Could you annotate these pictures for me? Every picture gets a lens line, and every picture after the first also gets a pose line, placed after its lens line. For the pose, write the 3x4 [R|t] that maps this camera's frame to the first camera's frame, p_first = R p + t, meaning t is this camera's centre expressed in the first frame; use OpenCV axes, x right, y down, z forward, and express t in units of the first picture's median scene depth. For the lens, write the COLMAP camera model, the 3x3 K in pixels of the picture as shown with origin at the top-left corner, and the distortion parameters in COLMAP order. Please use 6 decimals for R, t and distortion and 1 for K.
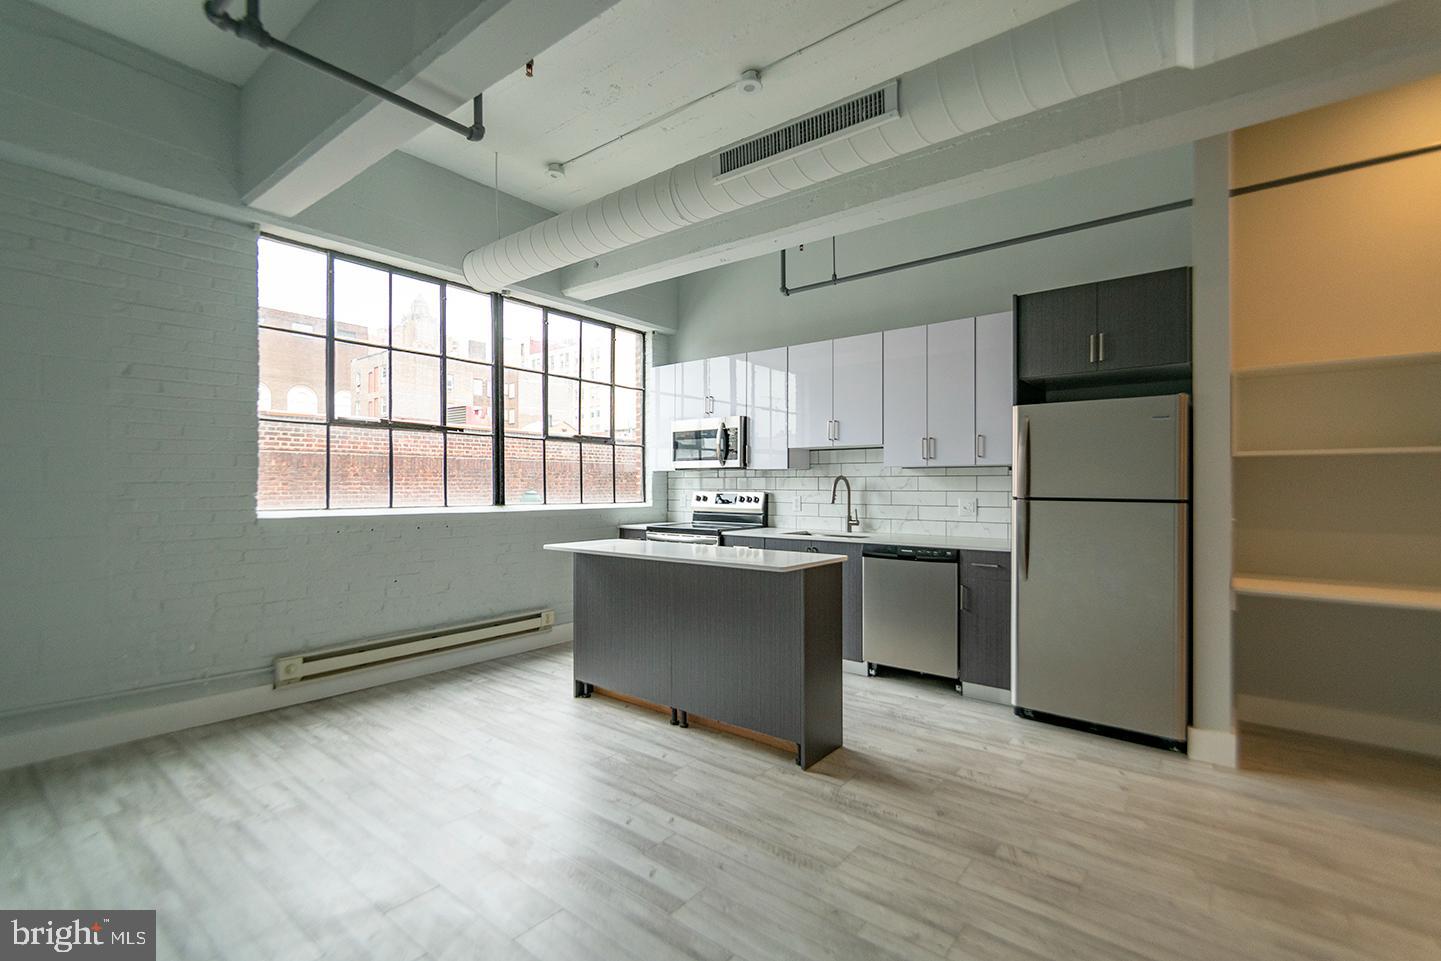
lens RADIAL K [[641.7, 0, 716.6], [0, 641.7, 482.7], [0, 0, 1]] dist [-0.002002, 0.000338]
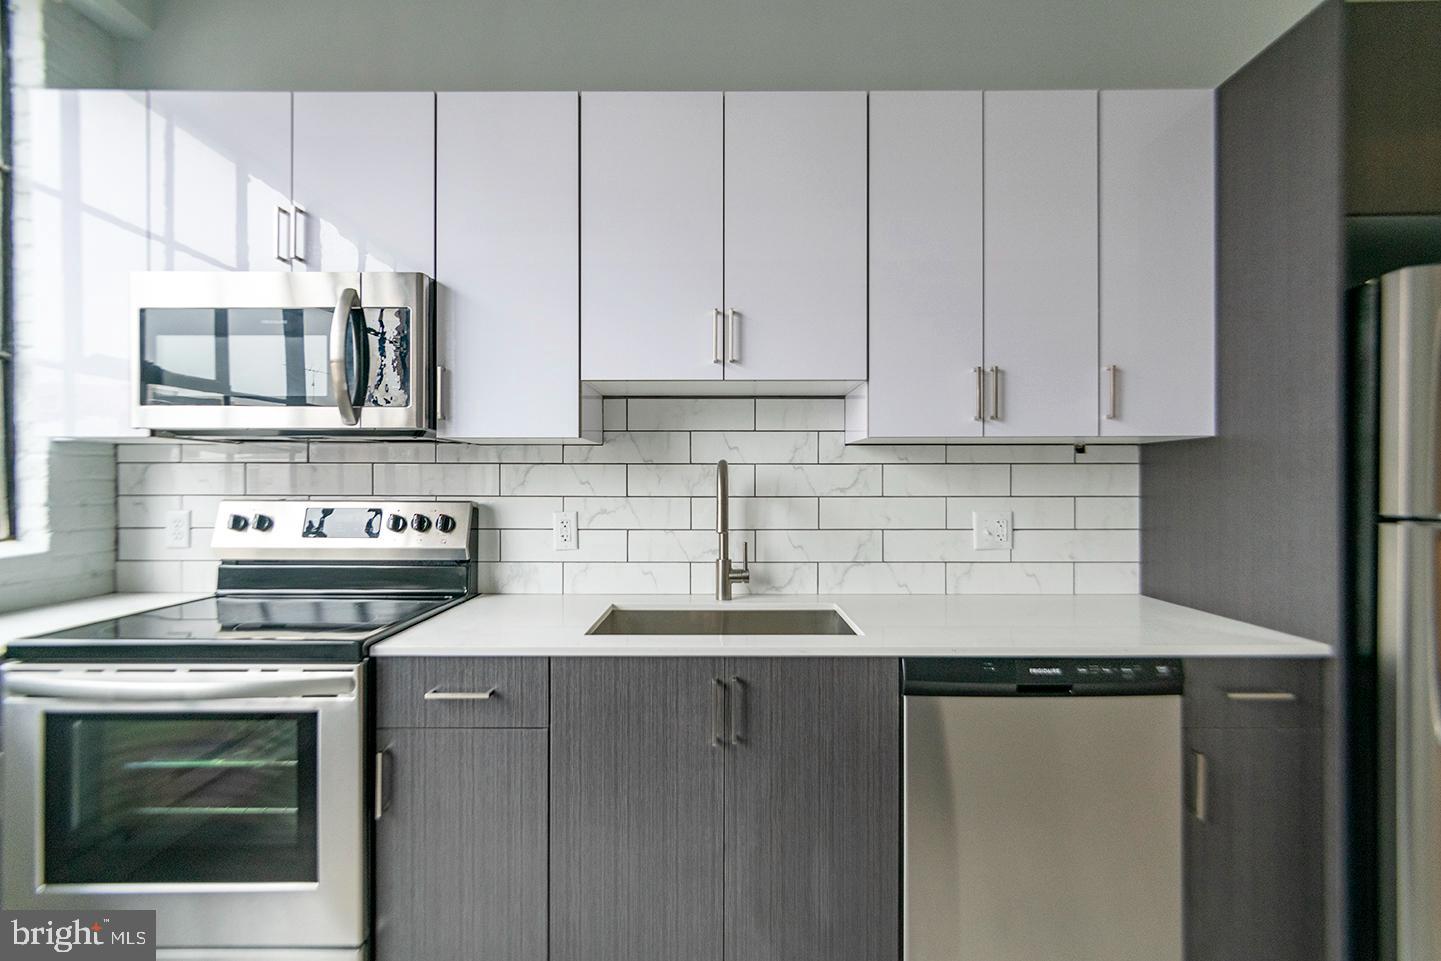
lens RADIAL K [[641.7, 0, 716.6], [0, 641.7, 482.7], [0, 0, 1]] dist [-0.002002, 0.000338]
pose [[0.777375, -0.000783, 0.629037, -0.056522], [-0.002679, 0.999986, 0.004555, 0.001197], [-0.629032, -0.005226, 0.777362, 0.721084]]
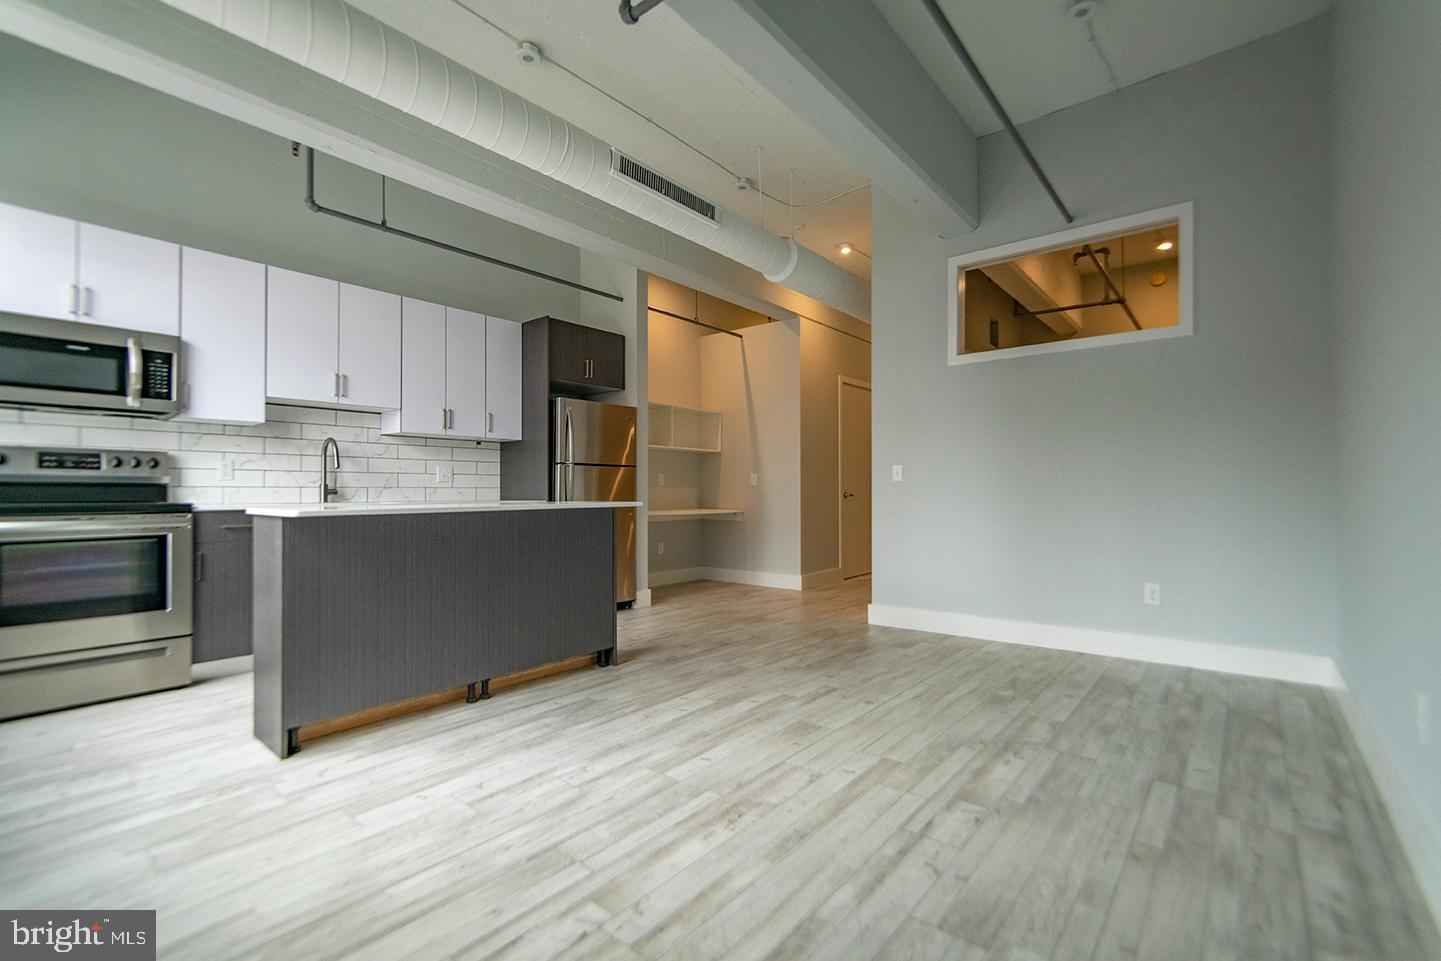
lens RADIAL K [[641.7, 0, 716.6], [0, 641.7, 482.7], [0, 0, 1]] dist [-0.002002, 0.000338]
pose [[0.018569, 0.012957, 0.999744, -0.687866], [-0.002096, 0.999914, -0.012920, 0.062299], [-0.999825, -0.001855, 0.018594, 0.473529]]
